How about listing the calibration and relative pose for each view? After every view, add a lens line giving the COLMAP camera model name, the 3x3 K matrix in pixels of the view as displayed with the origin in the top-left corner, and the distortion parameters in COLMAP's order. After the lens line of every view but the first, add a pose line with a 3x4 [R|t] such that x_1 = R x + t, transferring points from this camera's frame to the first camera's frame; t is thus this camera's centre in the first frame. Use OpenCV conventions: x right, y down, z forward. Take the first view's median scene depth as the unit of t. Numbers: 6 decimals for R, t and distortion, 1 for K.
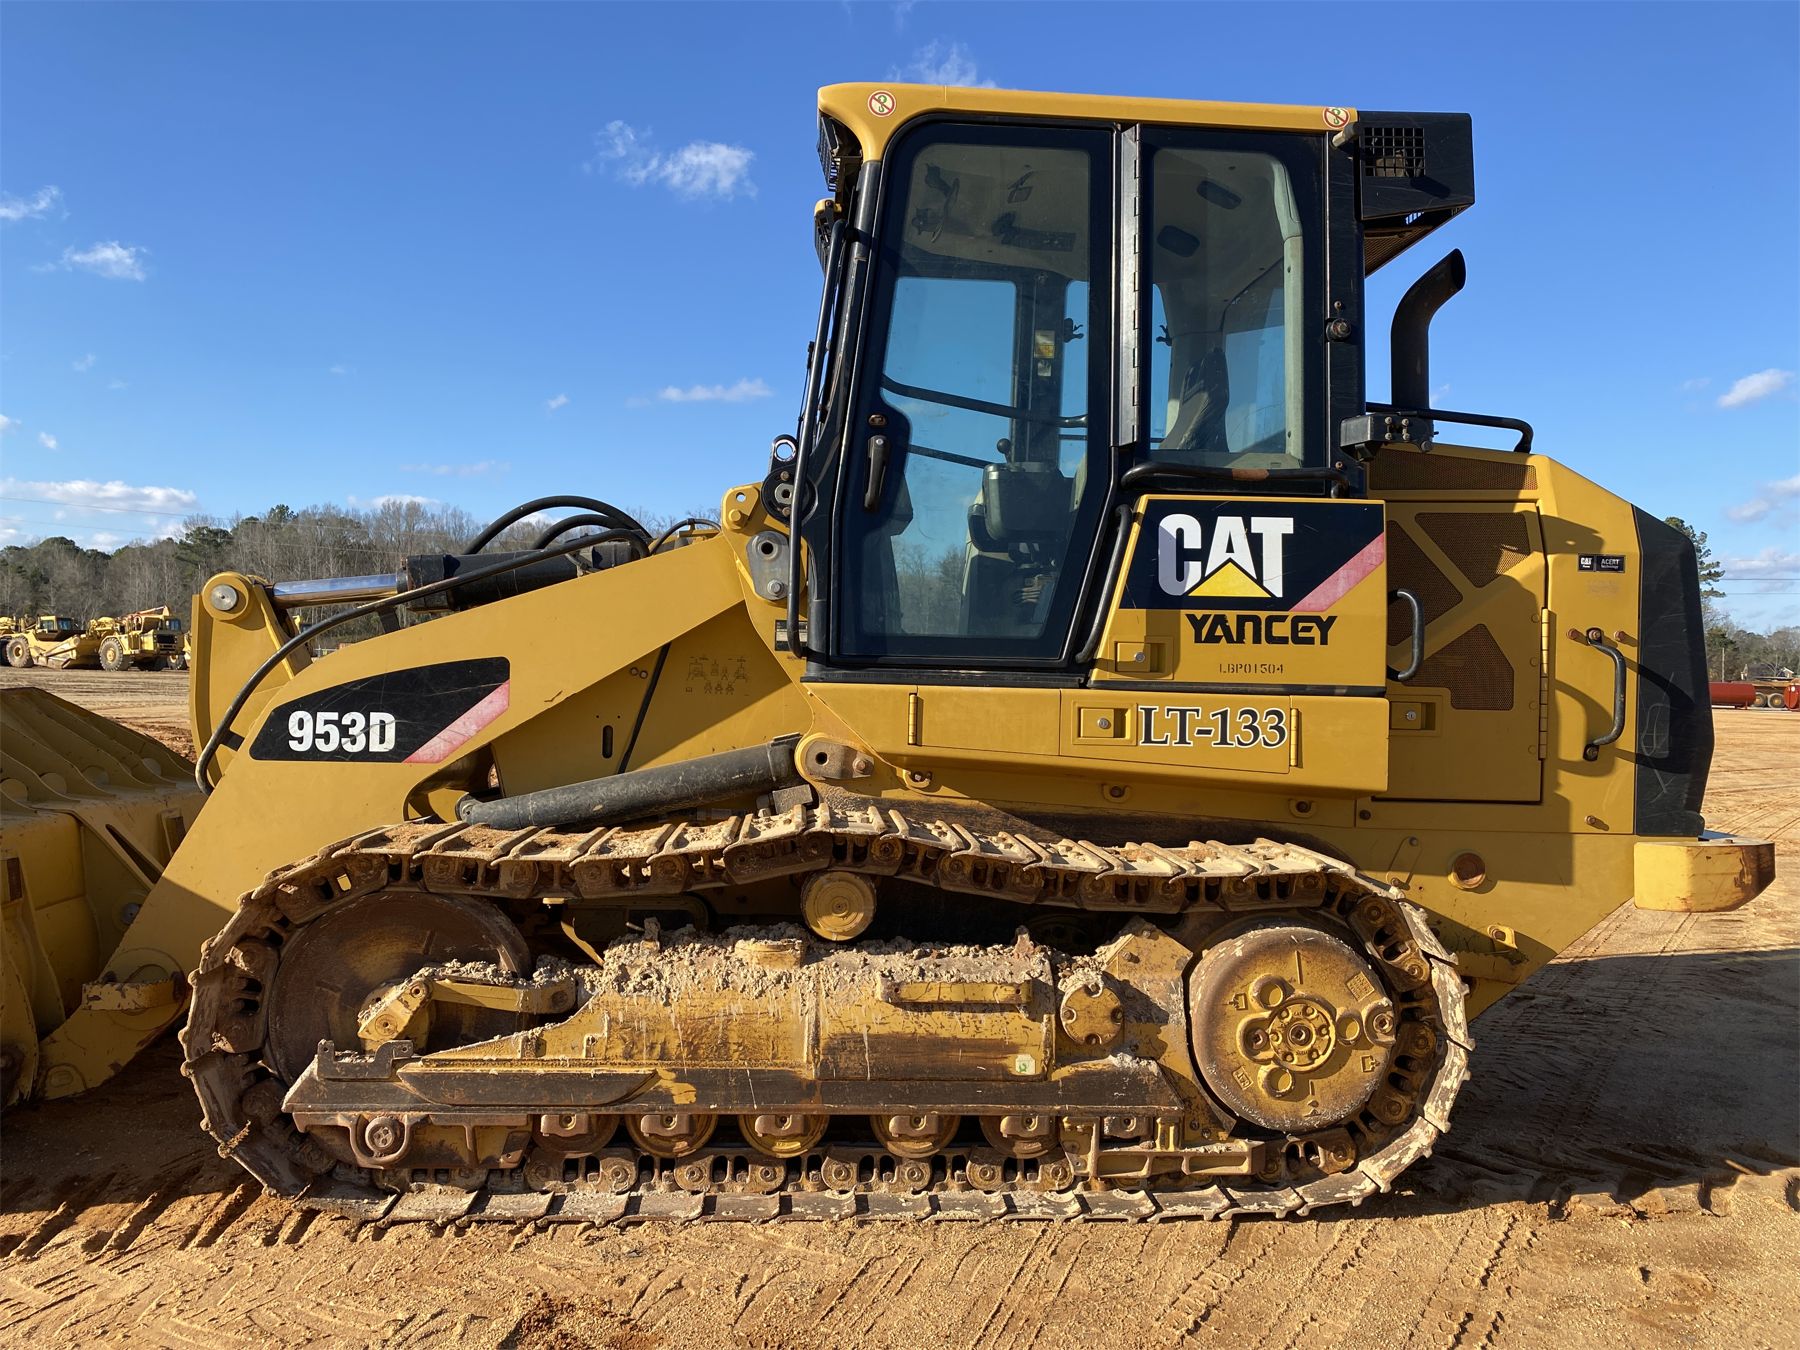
lens RADIAL K [[1360.7, 0, 906.8], [0, 1360.7, 675.7], [0, 0, 1]] dist [0.004160, -0.024490]
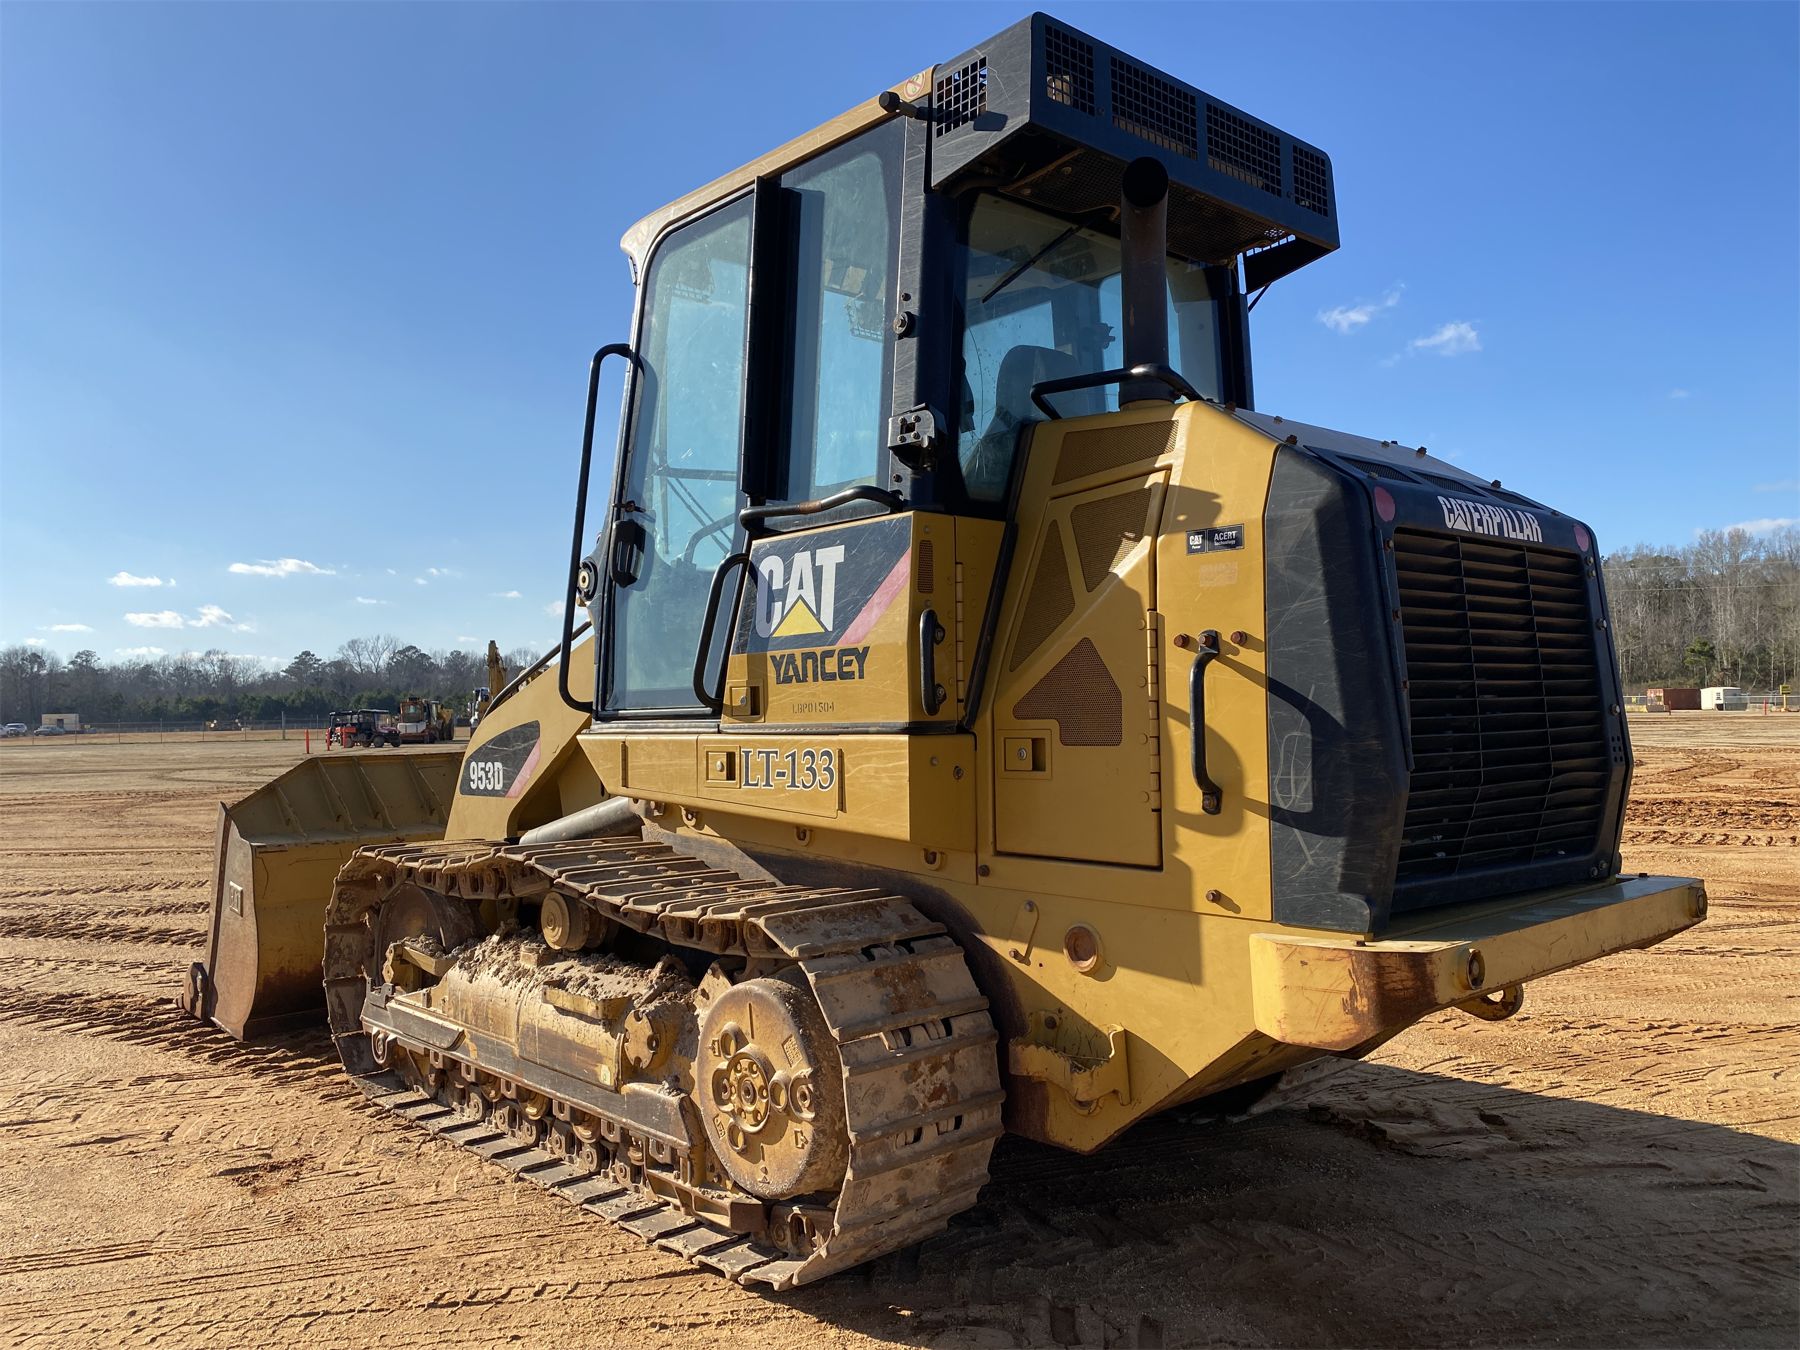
lens RADIAL K [[1360.7, 0, 888.3], [0, 1360.7, 687.9], [0, 0, 1]] dist [0.004160, -0.024490]
pose [[0.633600, -0.051025, -0.771977, 0.968704], [0.031788, 0.998697, -0.039921, 0.019326], [0.773008, 0.000755, 0.634396, 0.414002]]
